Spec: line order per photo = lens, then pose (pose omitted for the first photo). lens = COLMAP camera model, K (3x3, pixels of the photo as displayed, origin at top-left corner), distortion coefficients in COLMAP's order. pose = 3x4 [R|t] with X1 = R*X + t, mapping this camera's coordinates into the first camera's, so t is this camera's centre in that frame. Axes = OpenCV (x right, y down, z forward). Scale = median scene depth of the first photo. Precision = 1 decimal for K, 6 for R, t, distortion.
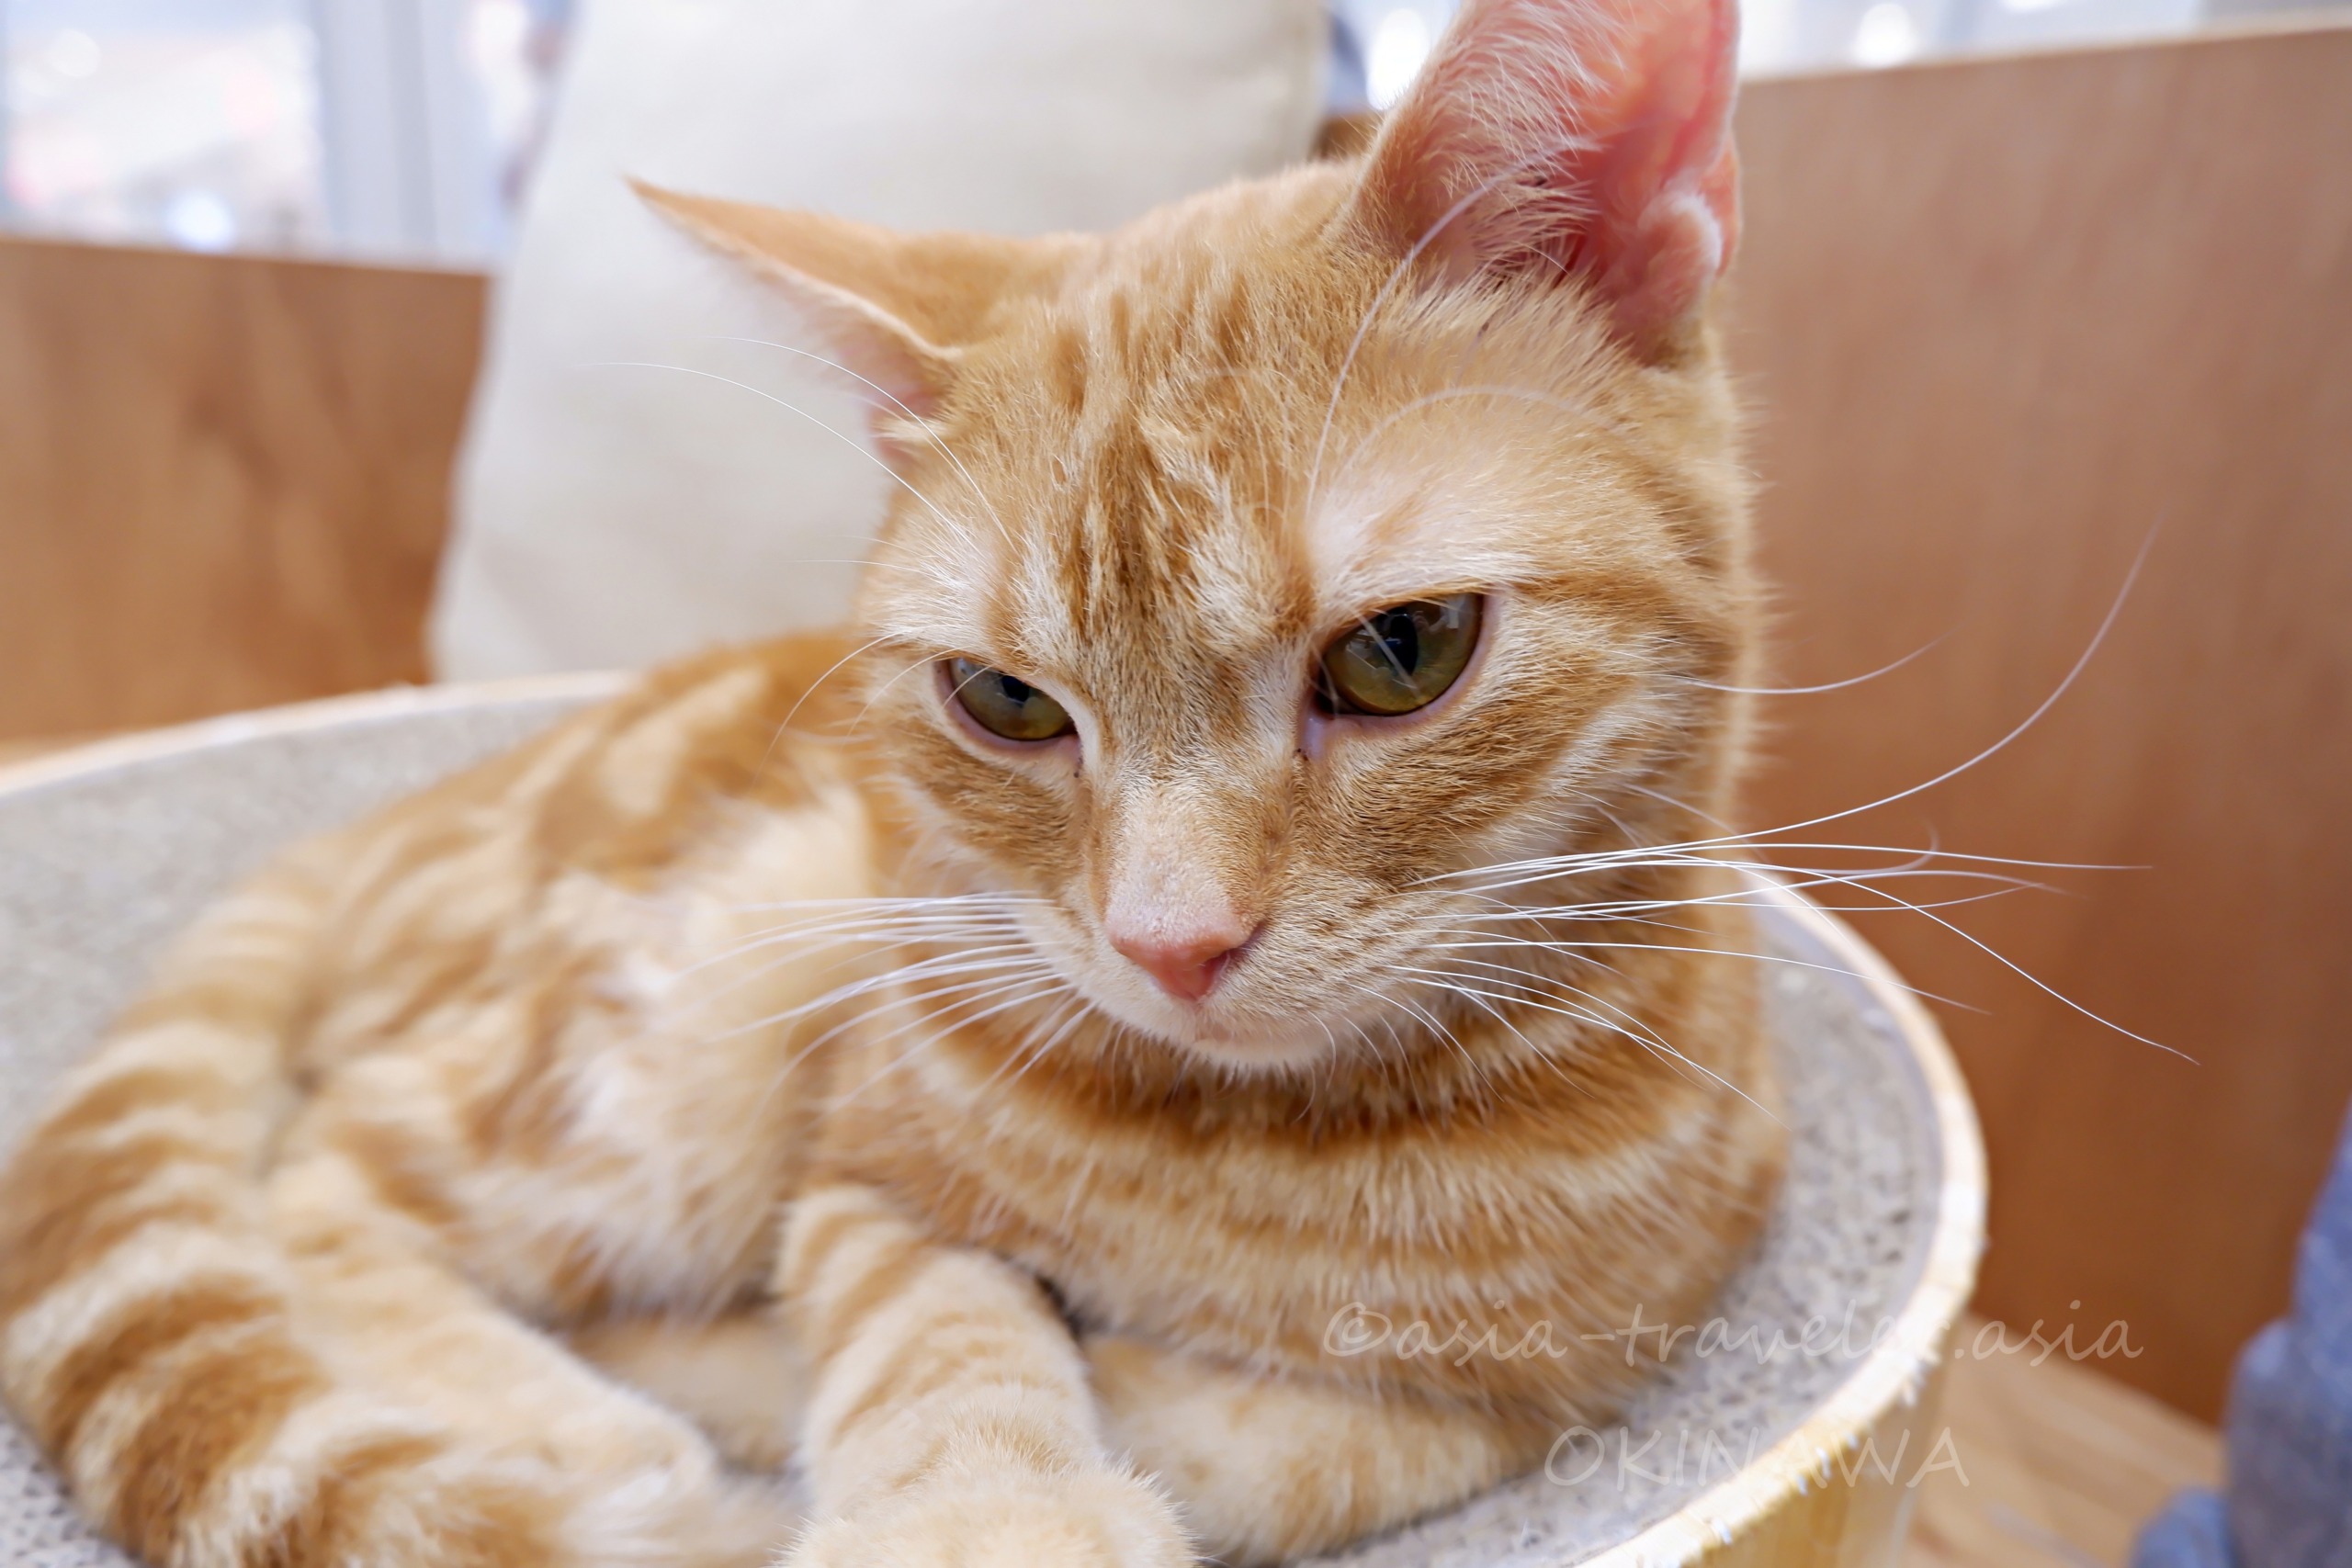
lens RADIAL K [[1532.2, 0, 1176.0], [0, 1532.2, 784.0], [0, 0, 1]] dist [-0.008660, 0.029284]
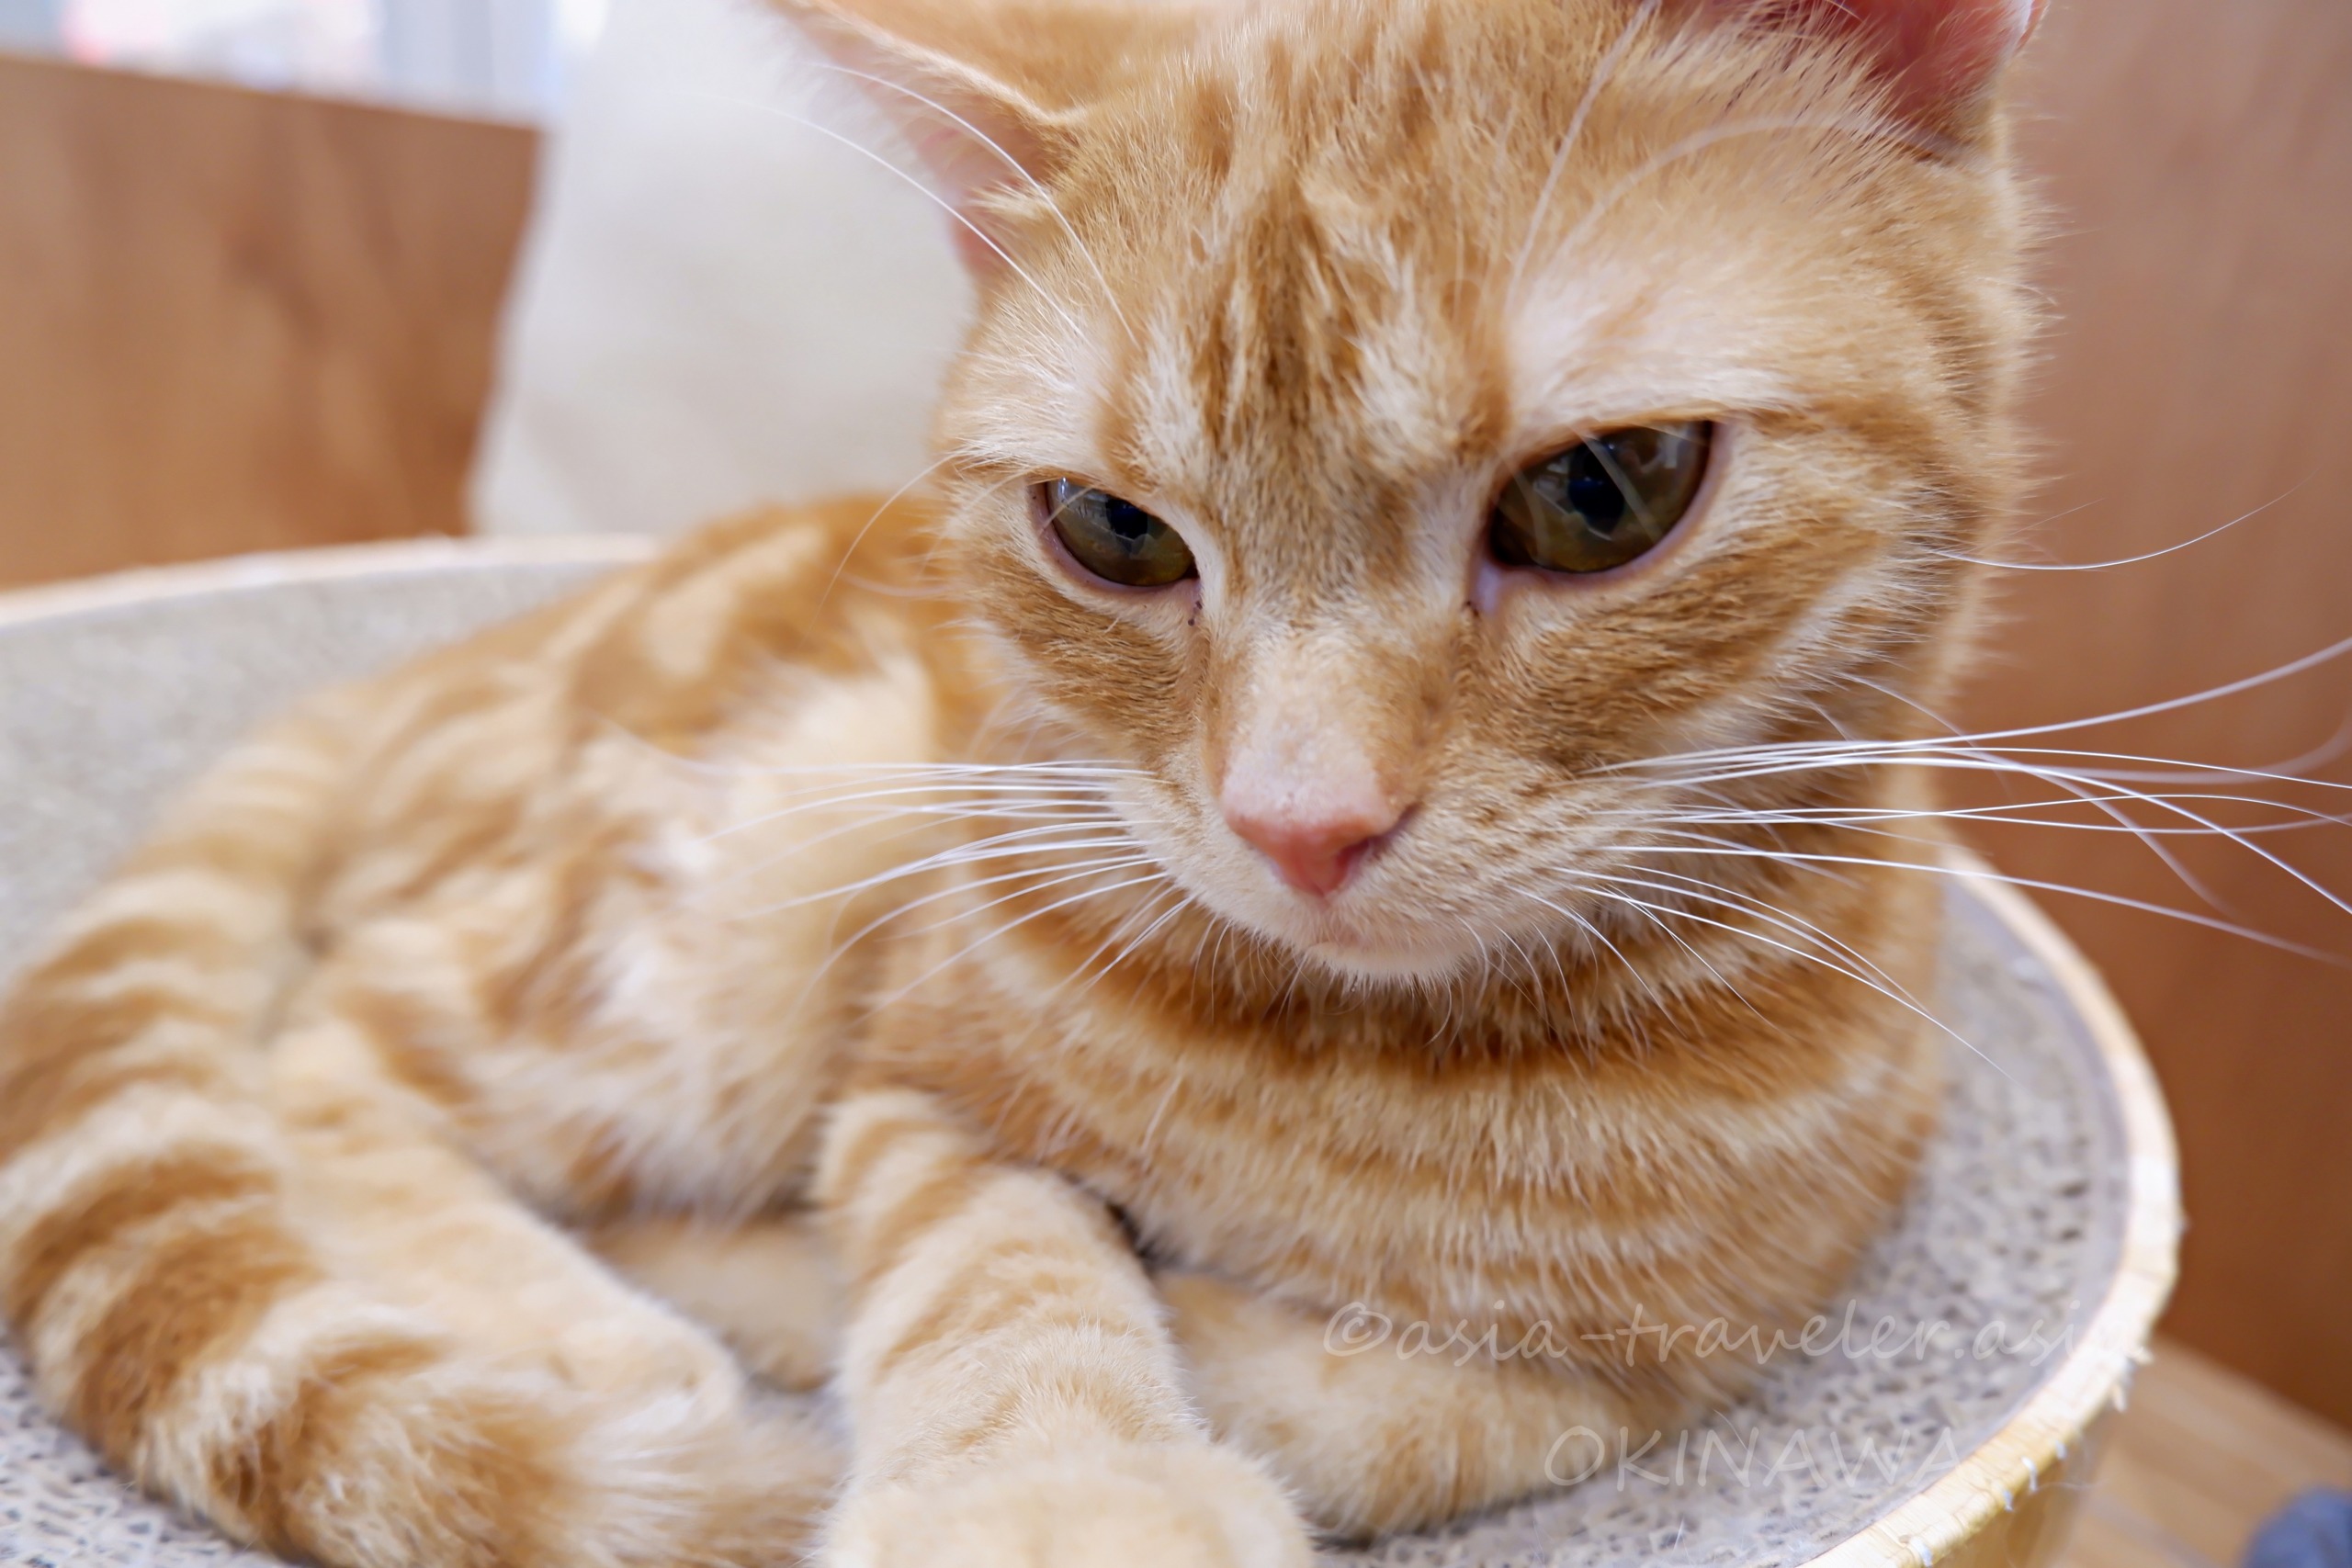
lens RADIAL K [[1579.1, 0, 1176.0], [0, 1579.1, 784.0], [0, 0, 1]] dist [0.001334, 0.003097]
pose [[0.998189, 0.050610, -0.032531, -0.037284], [-0.048694, 0.997174, 0.057202, 0.029012], [0.035334, -0.055515, 0.997832, 0.112681]]
